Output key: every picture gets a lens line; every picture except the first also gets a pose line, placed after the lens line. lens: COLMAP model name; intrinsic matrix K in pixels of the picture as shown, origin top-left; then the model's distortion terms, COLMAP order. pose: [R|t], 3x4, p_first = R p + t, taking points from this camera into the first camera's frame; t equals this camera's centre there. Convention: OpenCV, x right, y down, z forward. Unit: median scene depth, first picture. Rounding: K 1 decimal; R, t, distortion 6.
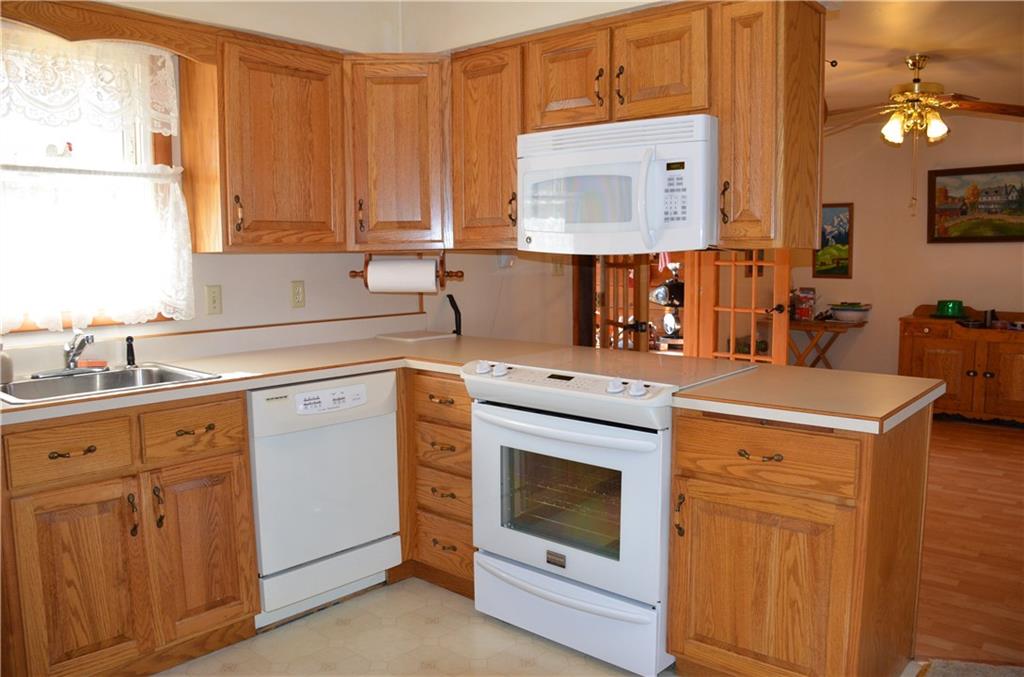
lens RADIAL K [[795.1, 0, 520.1], [0, 795.1, 341.9], [0, 0, 1]] dist [-0.151550, 0.110021]
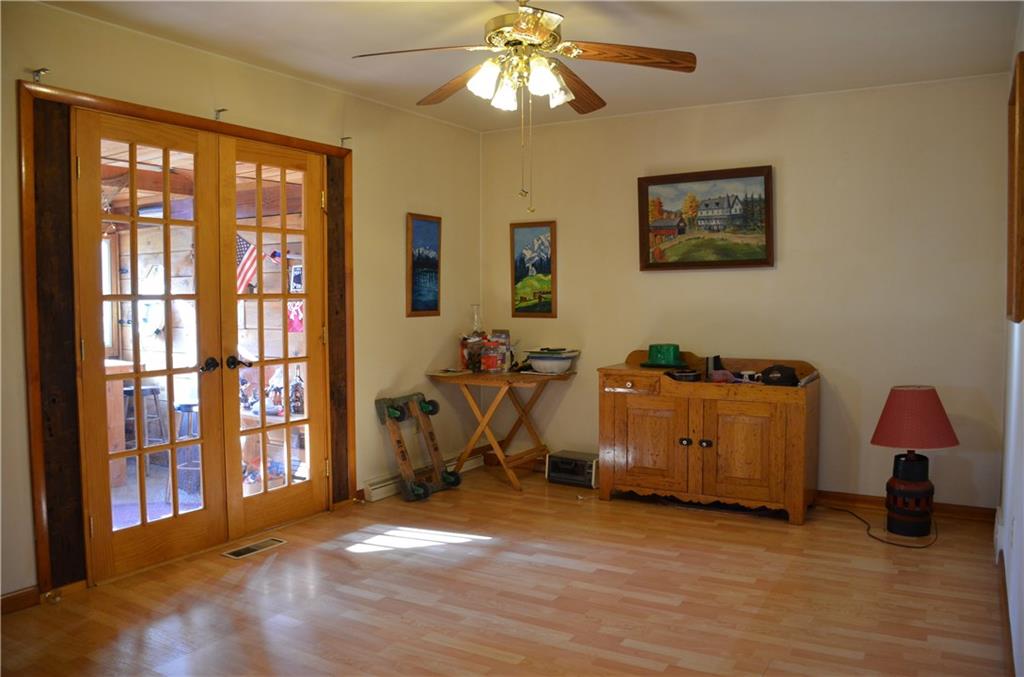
lens RADIAL K [[795.1, 0, 520.1], [0, 795.1, 341.9], [0, 0, 1]] dist [-0.151550, 0.110021]
pose [[0.984605, -0.007332, 0.174638, 0.278471], [0.017135, 0.998356, -0.054692, -0.015725], [-0.173950, 0.056842, 0.983113, 0.246040]]
